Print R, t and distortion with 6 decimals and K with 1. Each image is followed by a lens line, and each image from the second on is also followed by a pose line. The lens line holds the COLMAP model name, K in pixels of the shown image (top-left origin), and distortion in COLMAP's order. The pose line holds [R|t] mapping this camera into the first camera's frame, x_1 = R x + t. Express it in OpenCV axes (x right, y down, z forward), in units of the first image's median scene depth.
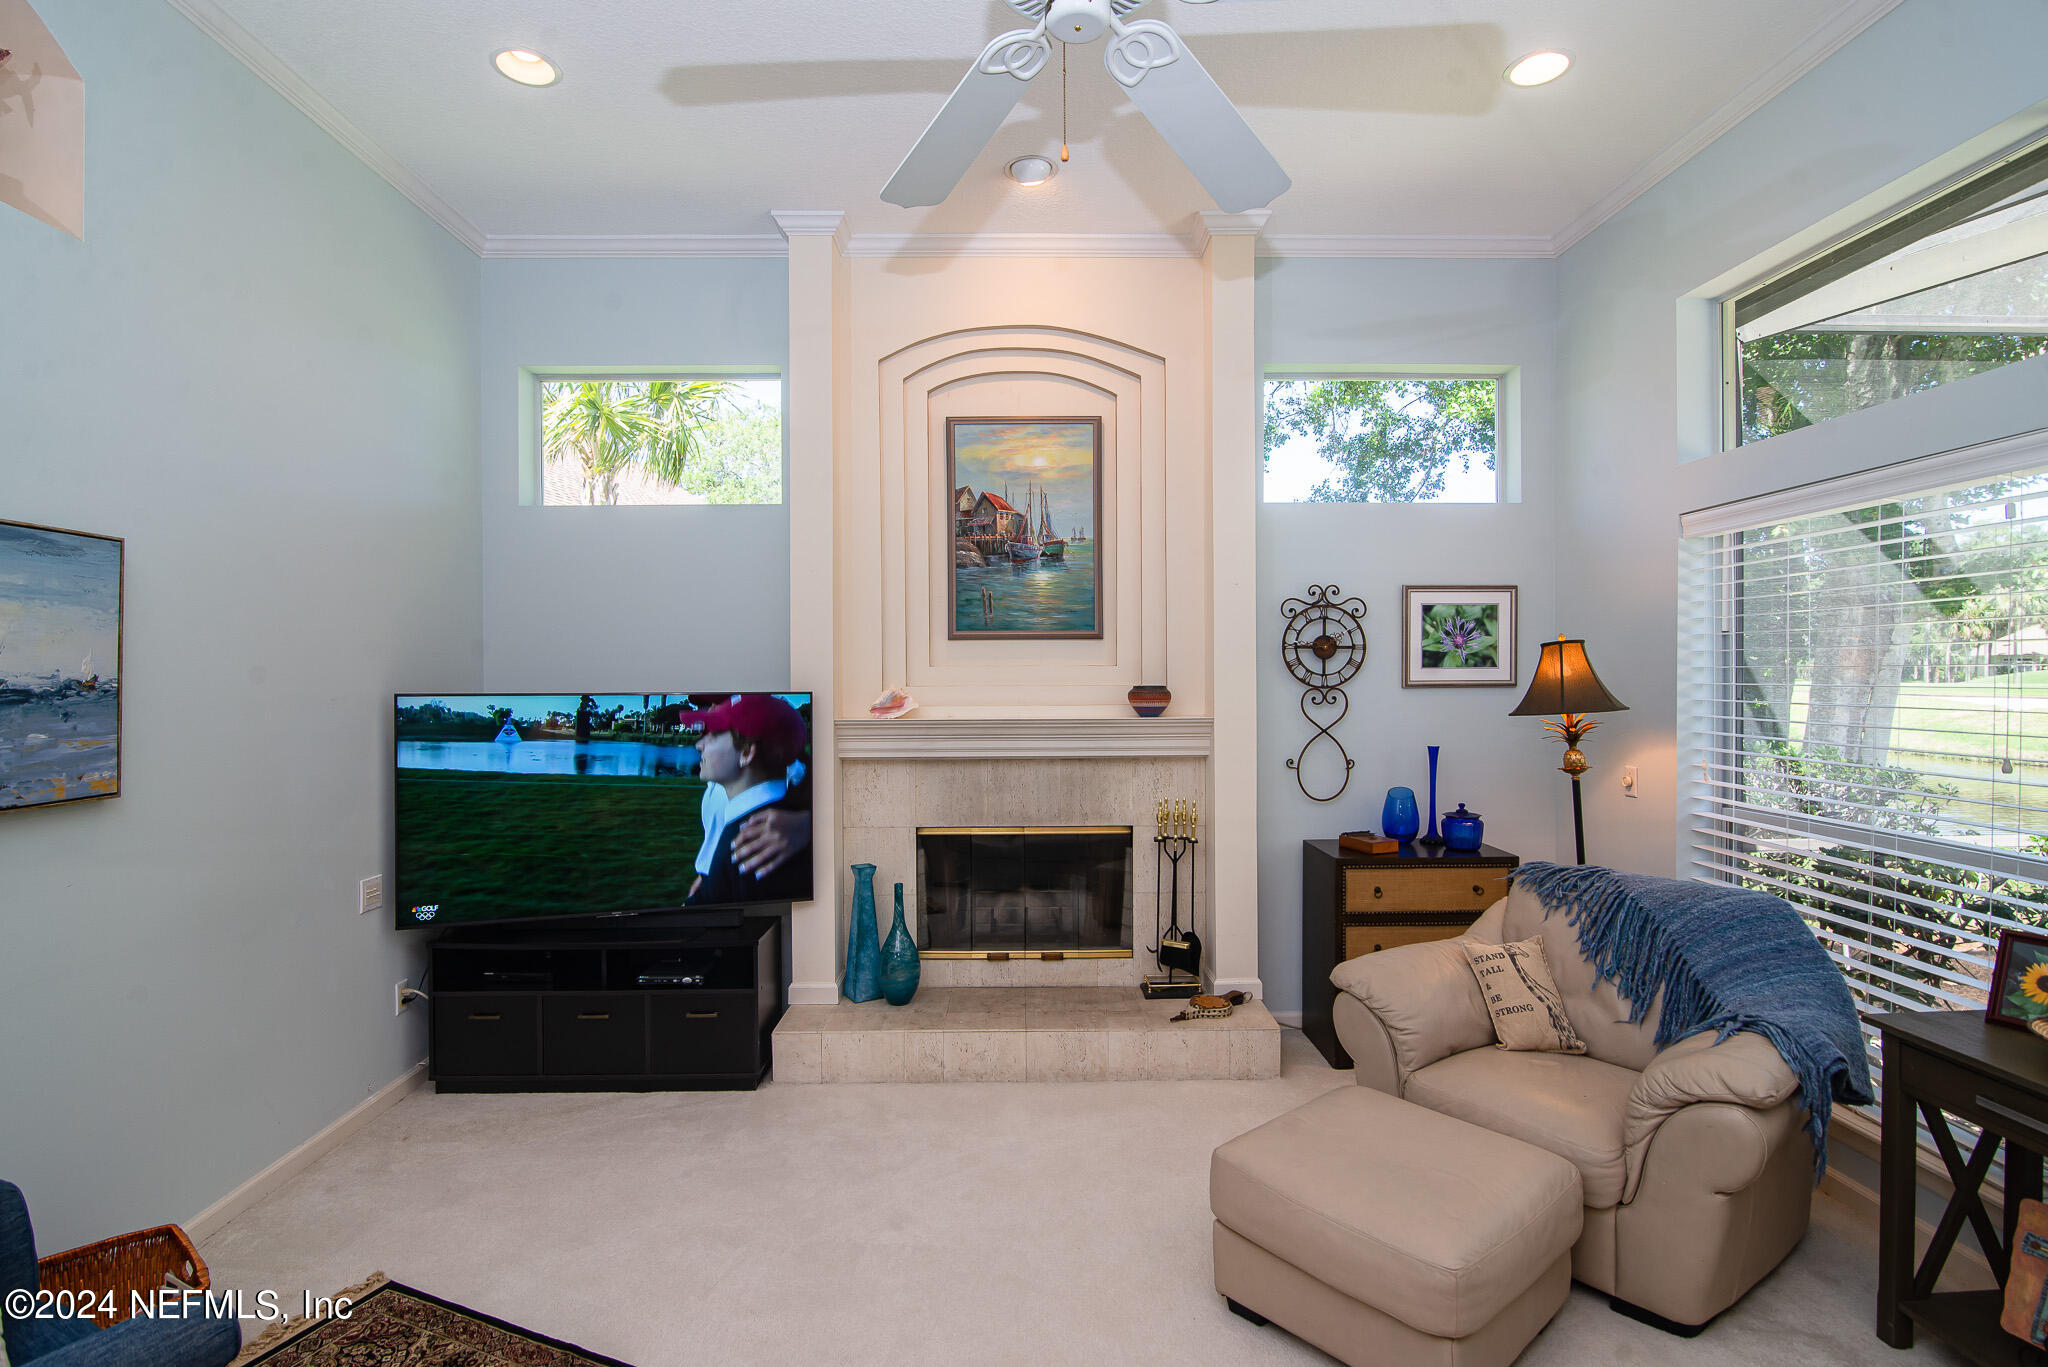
lens RADIAL K [[991.6, 0, 1031.4], [0, 991.6, 682.1], [0, 0, 1]] dist [-0.004429, 0.000033]
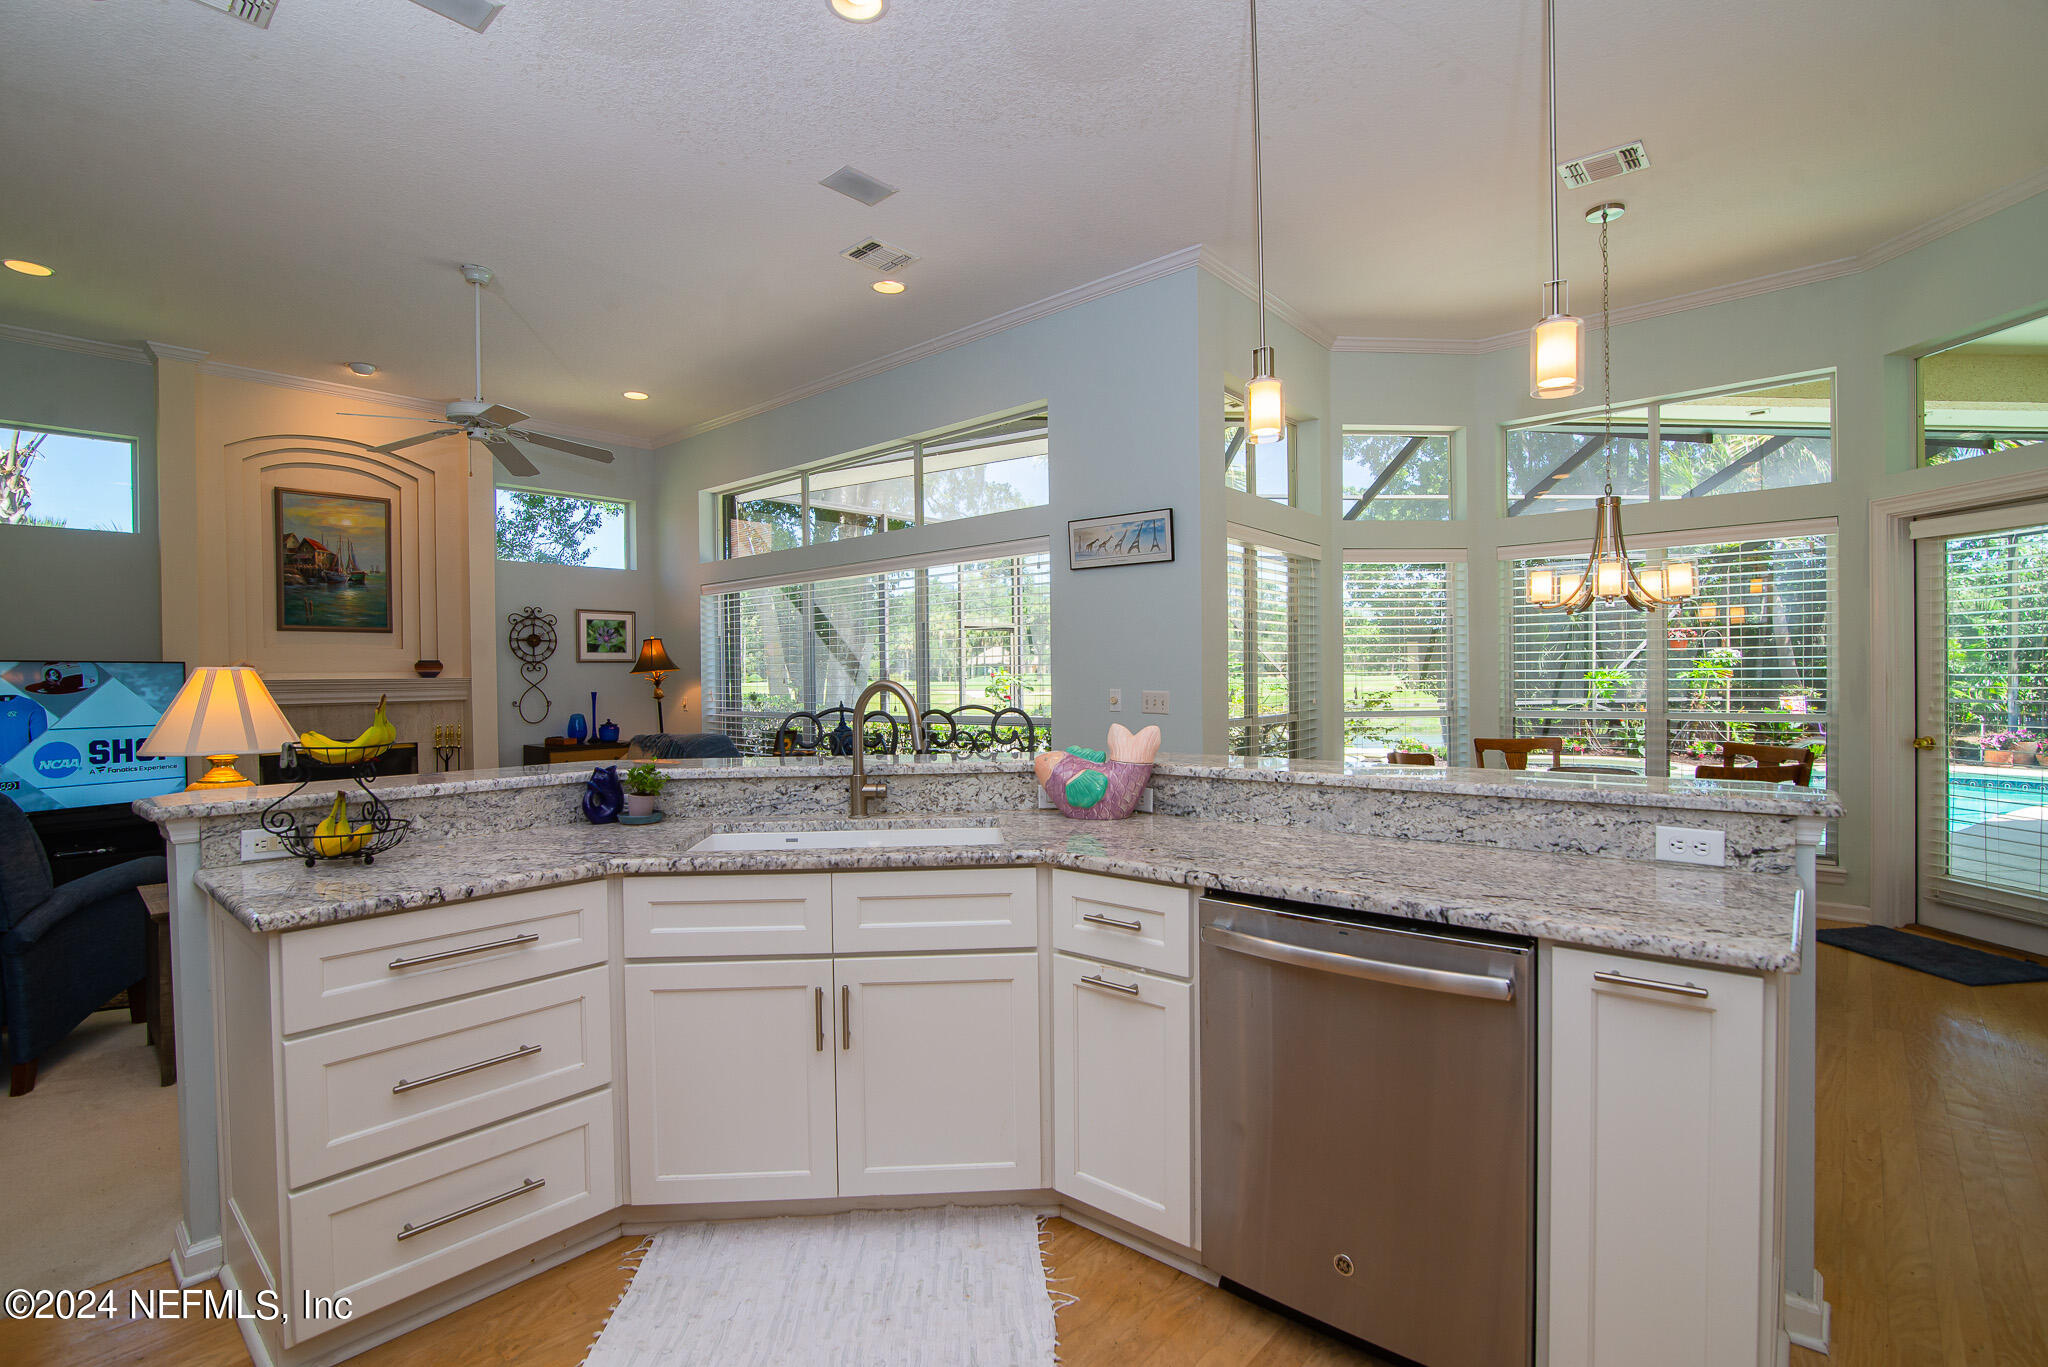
lens RADIAL K [[940.4, 0, 1019.6], [0, 940.4, 684.4], [0, 0, 1]] dist [-0.018619, 0.000293]
pose [[0.688538, -0.010451, 0.725125, -0.349225], [0.013952, 0.999902, 0.001163, 0.057837], [-0.725066, 0.009316, 0.688616, -0.865932]]
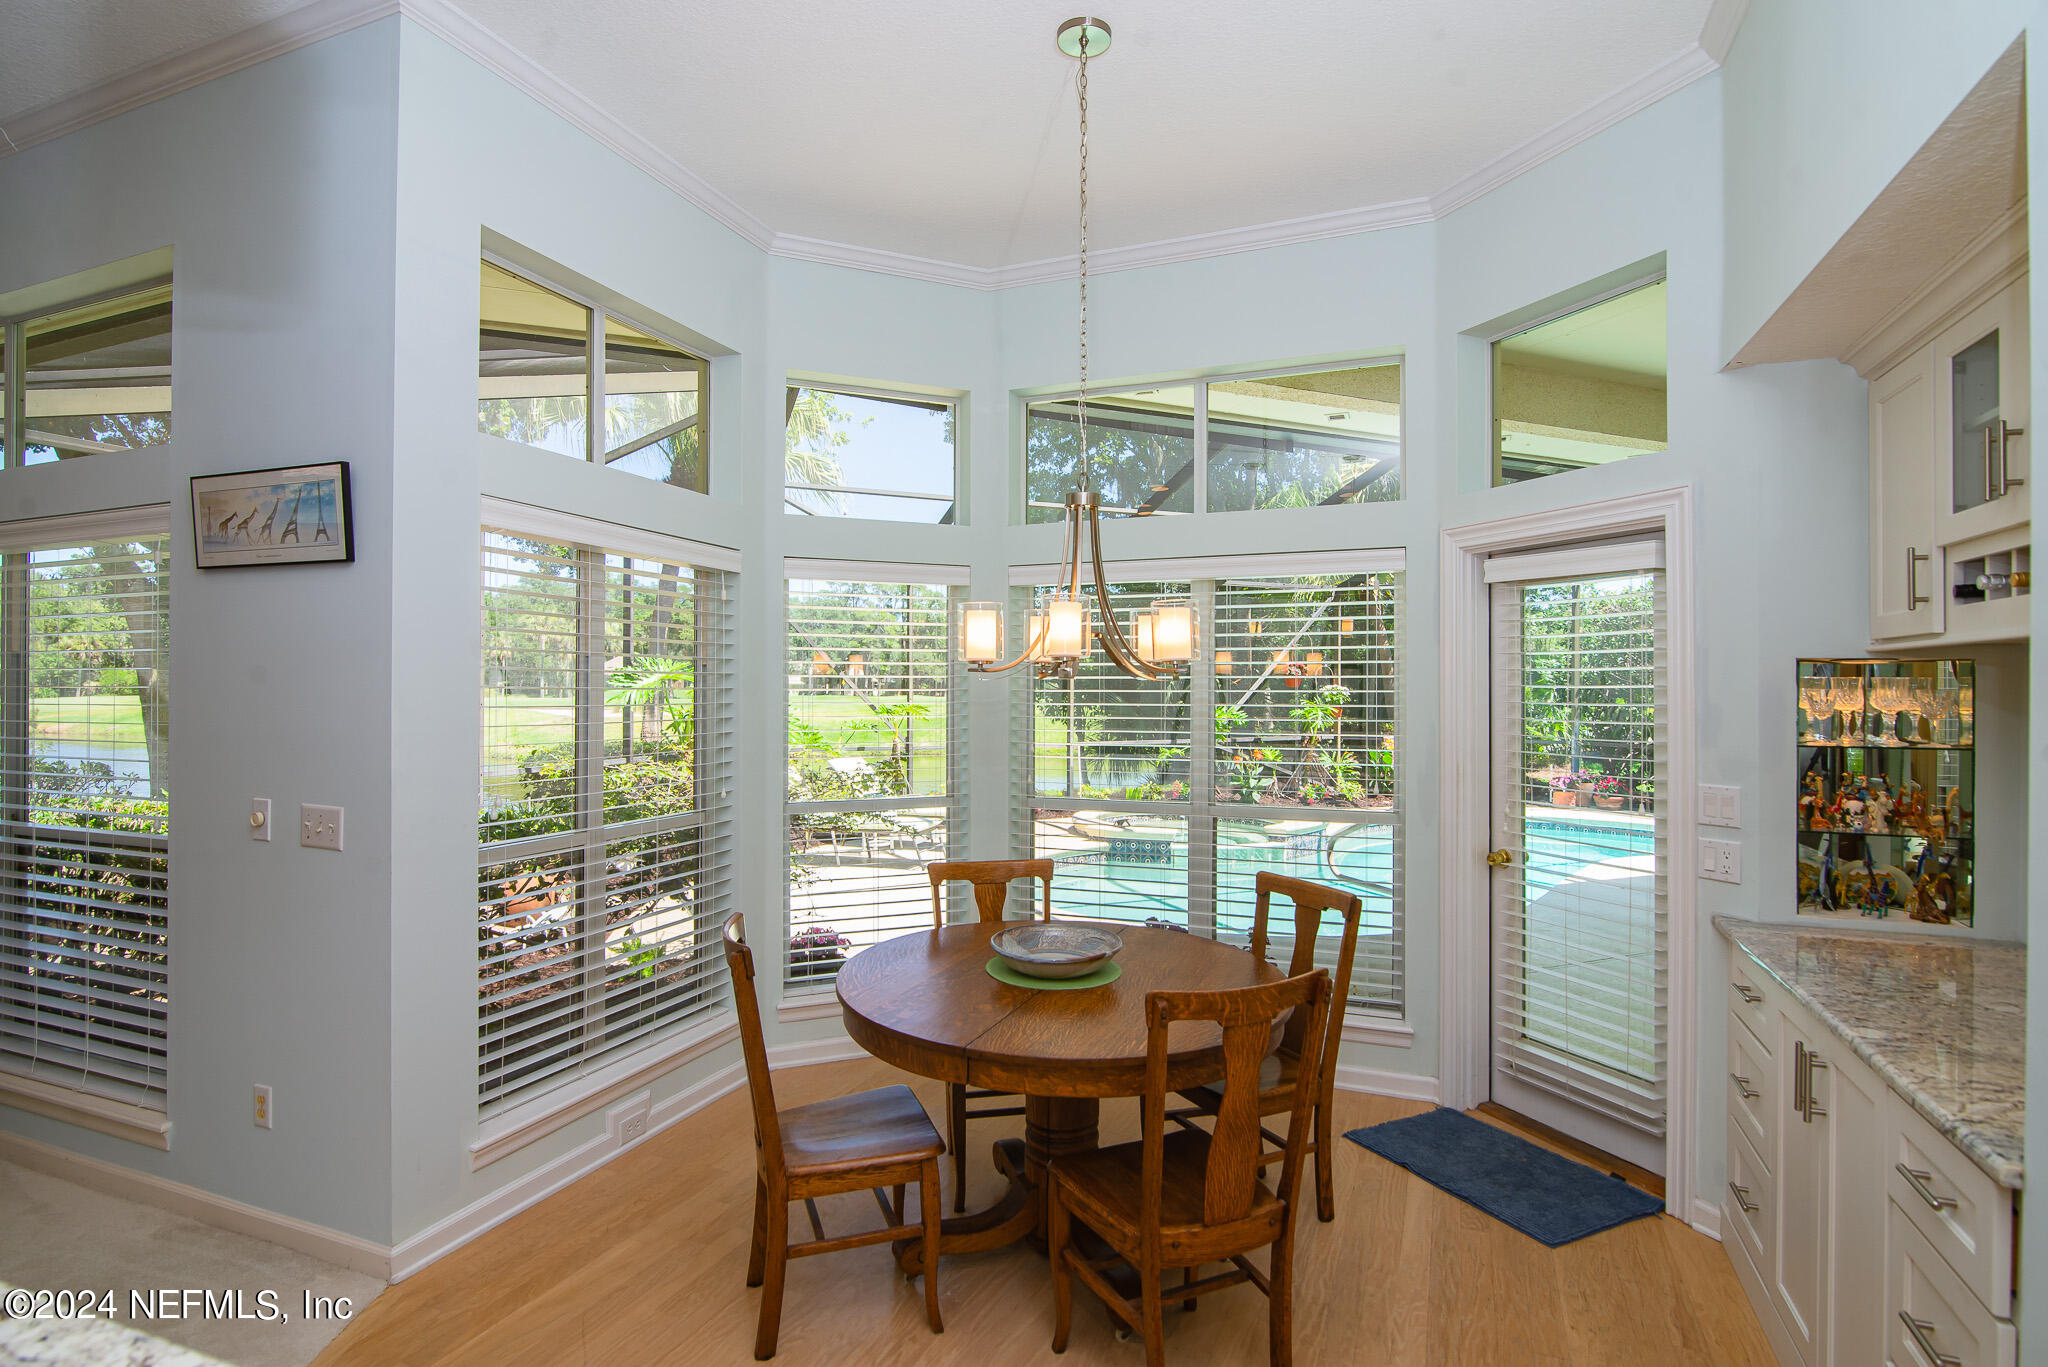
lens RADIAL K [[1056.0, 0, 1030.0], [0, 1056.0, 687.0], [0, 0, 1]] dist [-0.019342, 0.000051]
pose [[0.399189, 0.006957, 0.916842, 0.159580], [0.007234, 0.999916, -0.010738, 0.003304], [-0.916840, 0.010919, 0.399105, -0.881110]]
